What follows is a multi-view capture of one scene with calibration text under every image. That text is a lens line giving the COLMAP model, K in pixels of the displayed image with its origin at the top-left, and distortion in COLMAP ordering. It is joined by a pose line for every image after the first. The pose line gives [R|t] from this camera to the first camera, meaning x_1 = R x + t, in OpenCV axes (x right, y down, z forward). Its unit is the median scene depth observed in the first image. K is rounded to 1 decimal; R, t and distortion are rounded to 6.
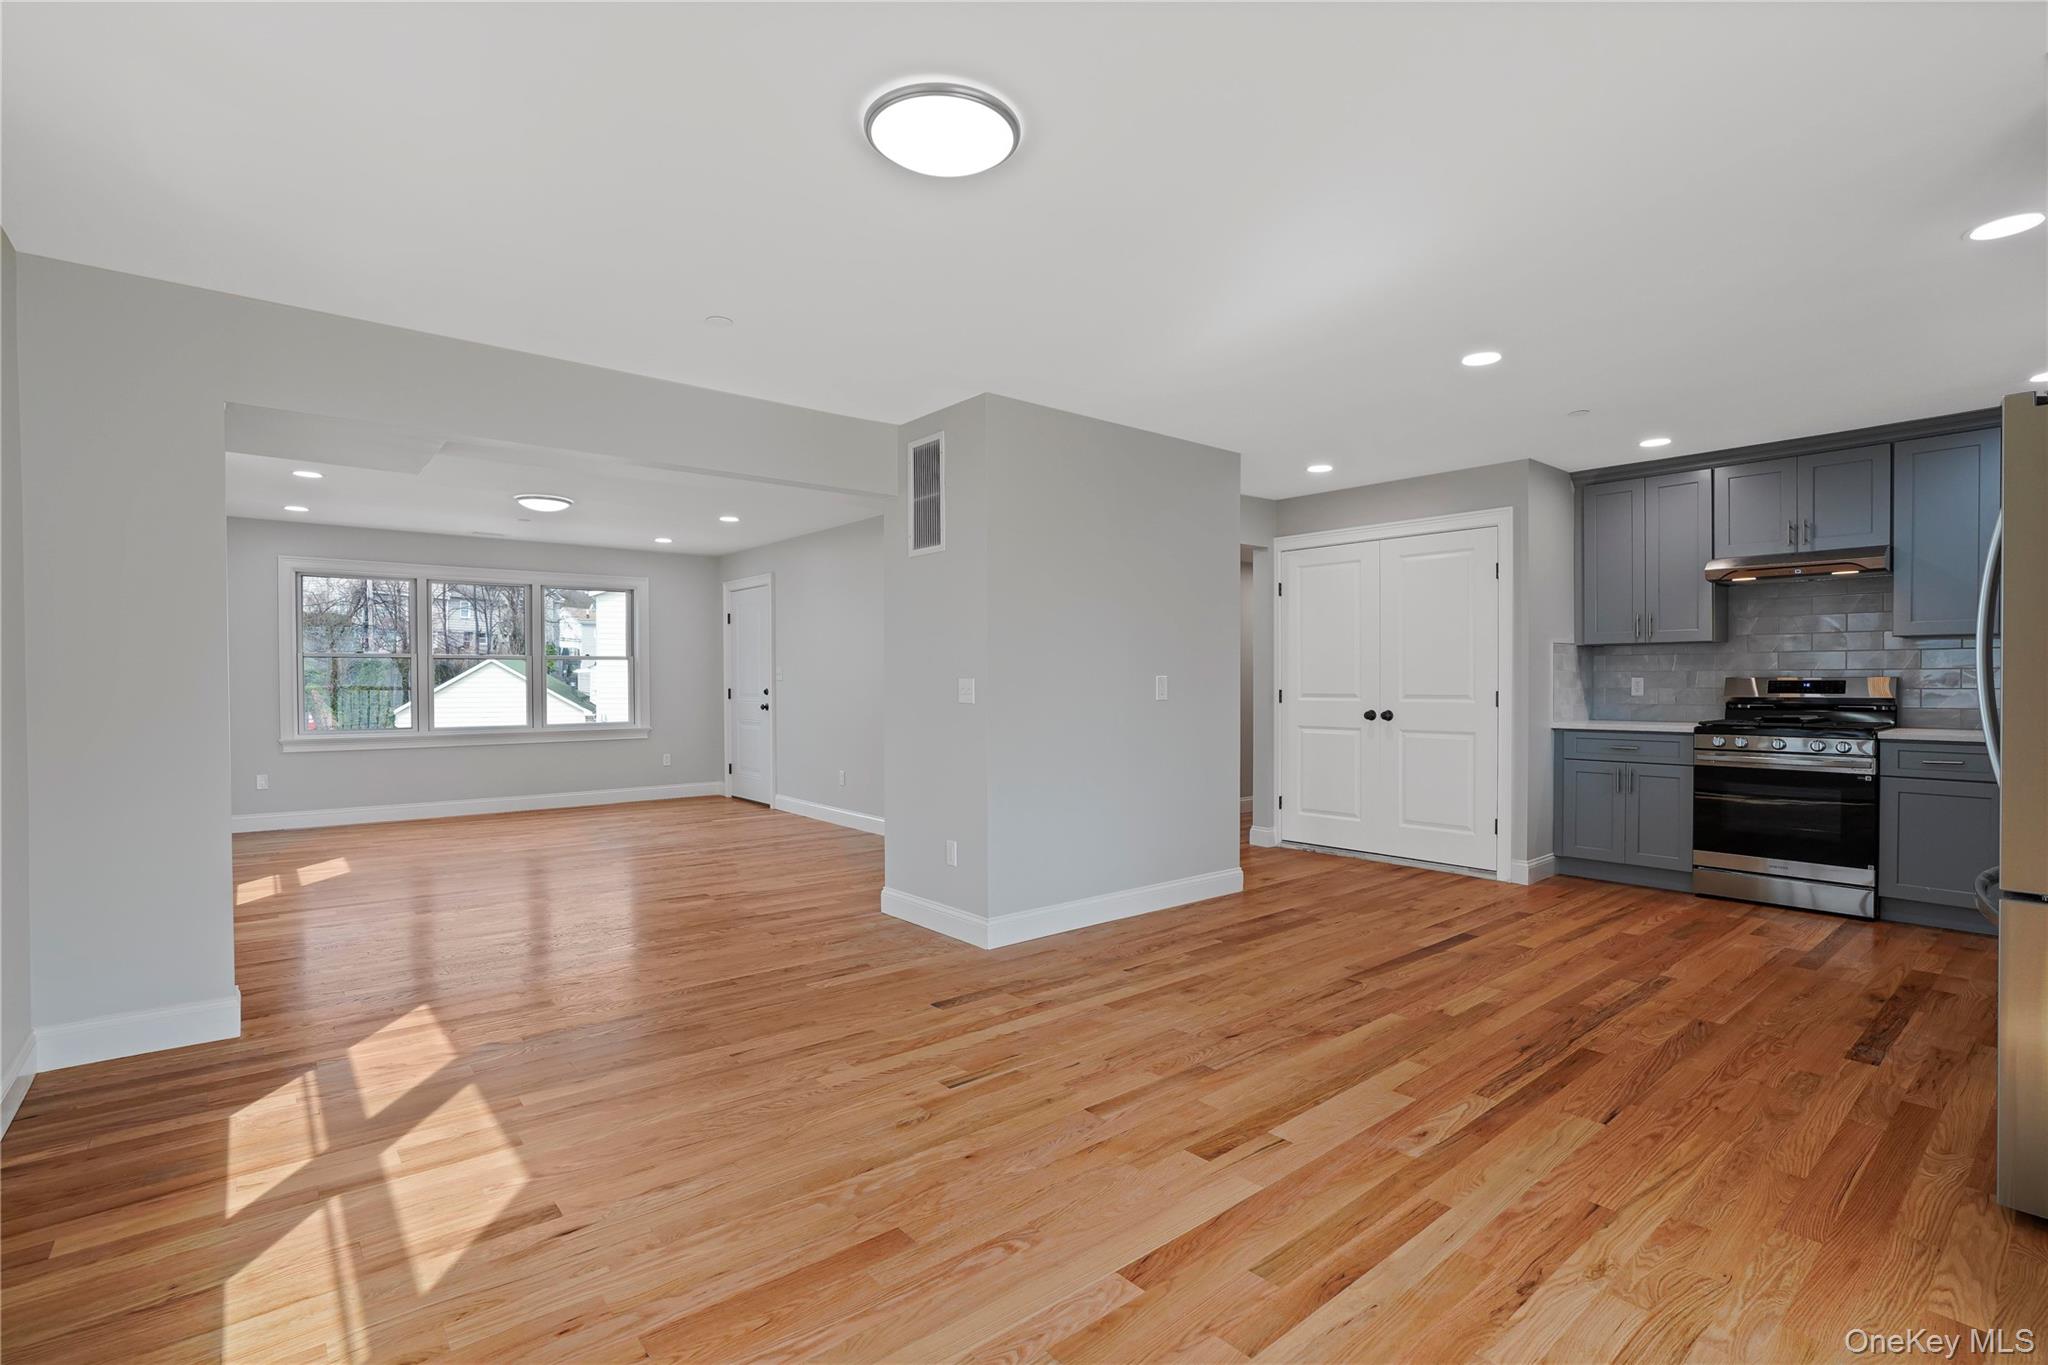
lens RADIAL K [[960.6, 0, 1024.0], [0, 960.6, 682.5], [0, 0, 1]] dist [-0.001044, -0.000023]
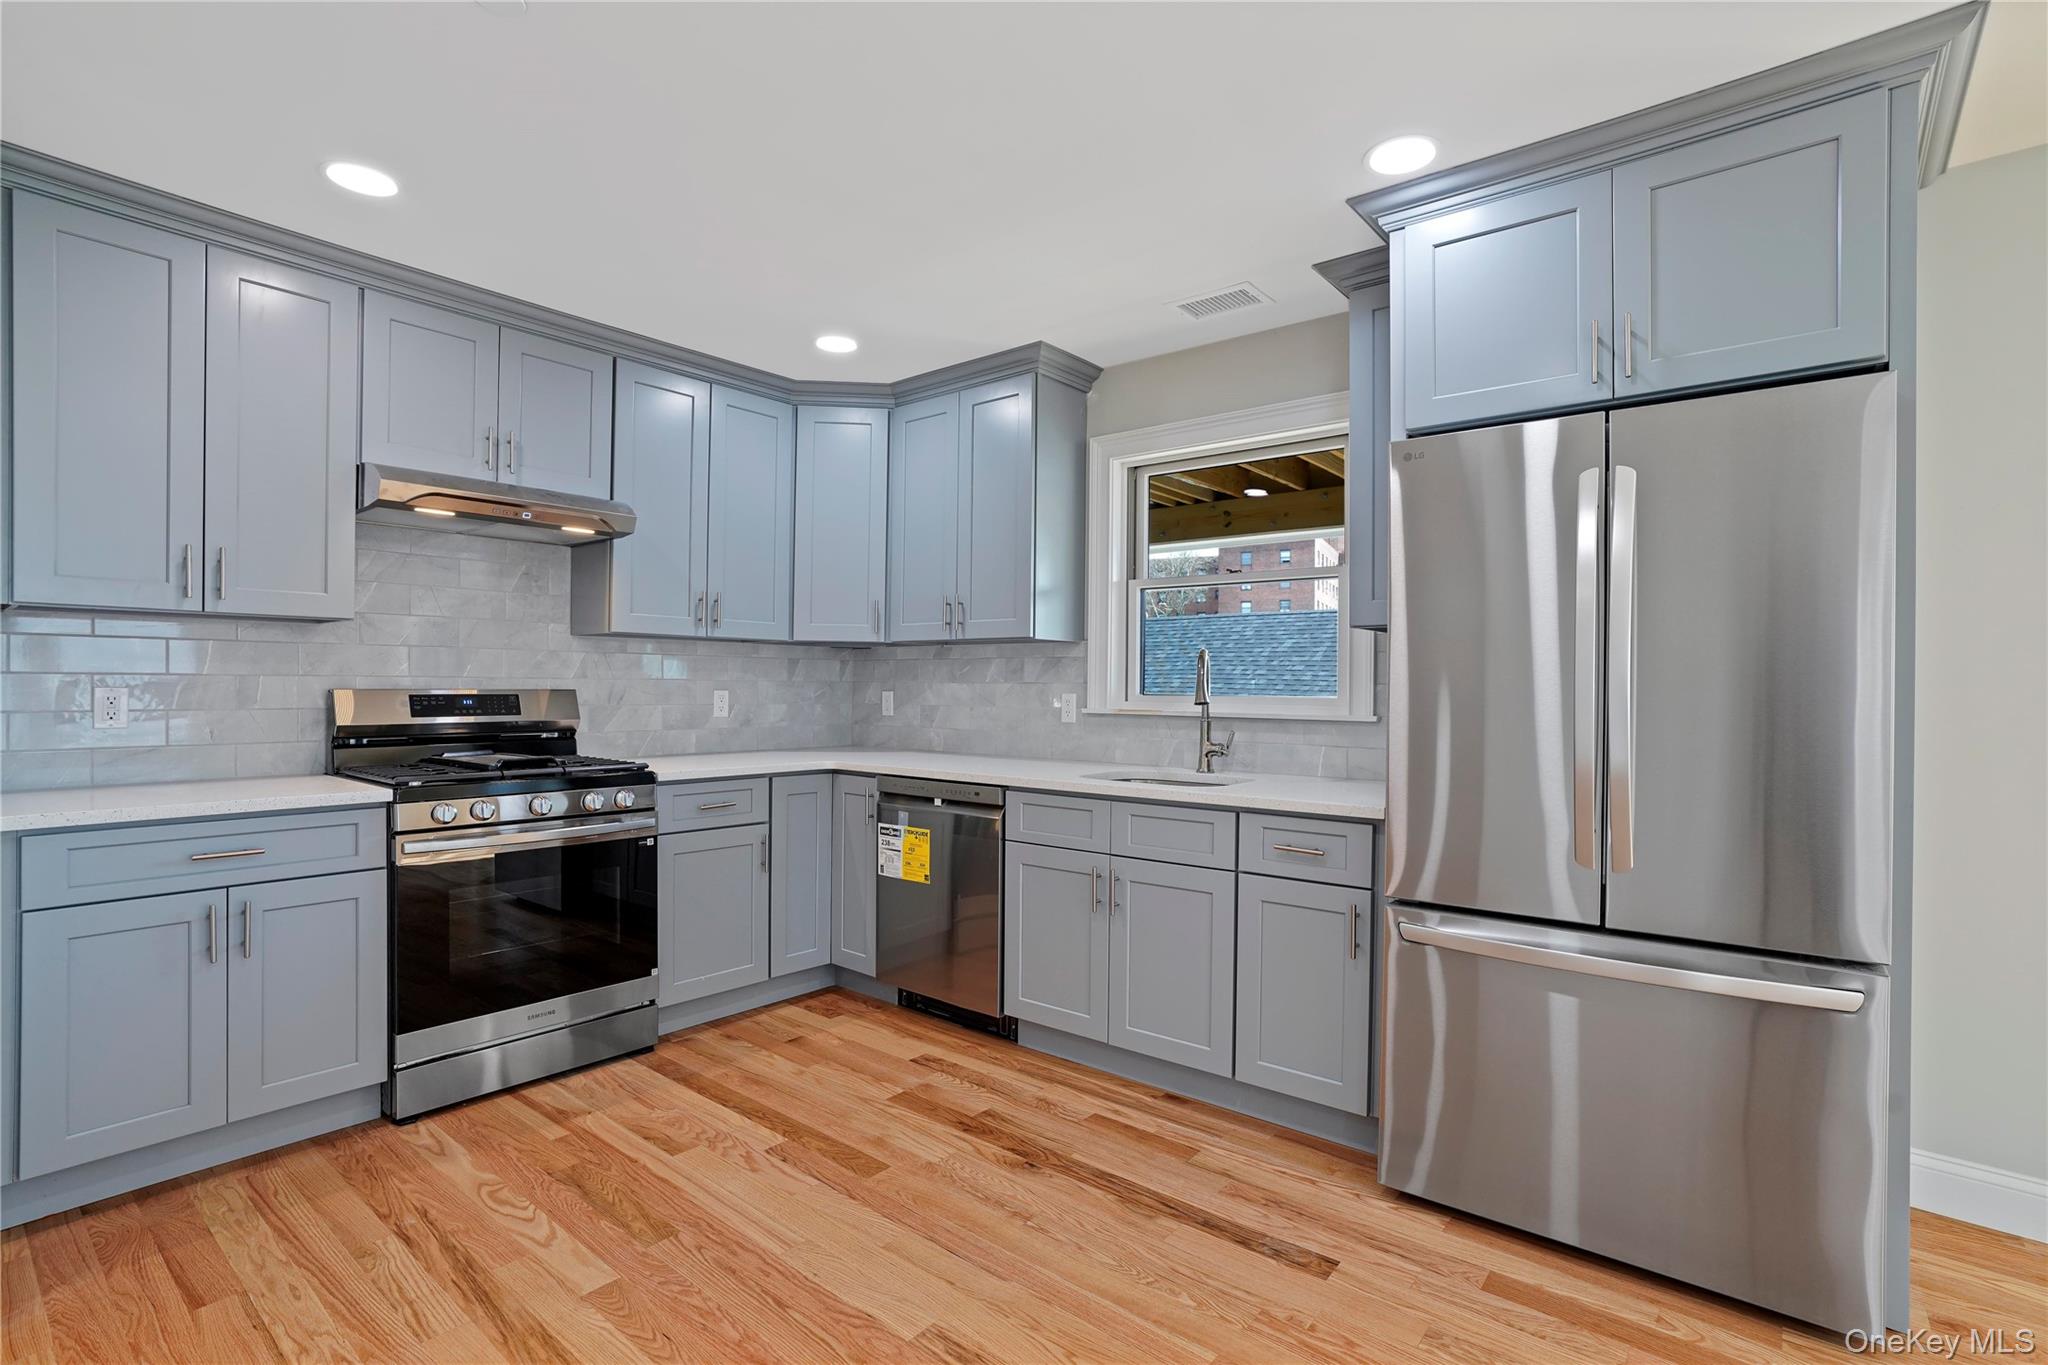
lens RADIAL K [[960.6, 0, 1024.0], [0, 960.6, 682.5], [0, 0, 1]] dist [-0.001044, -0.000023]
pose [[-0.196732, 0.005574, 0.980442, 0.148080], [-0.004909, 0.999966, -0.006670, -0.007869], [-0.980445, -0.006125, -0.196698, 0.796669]]
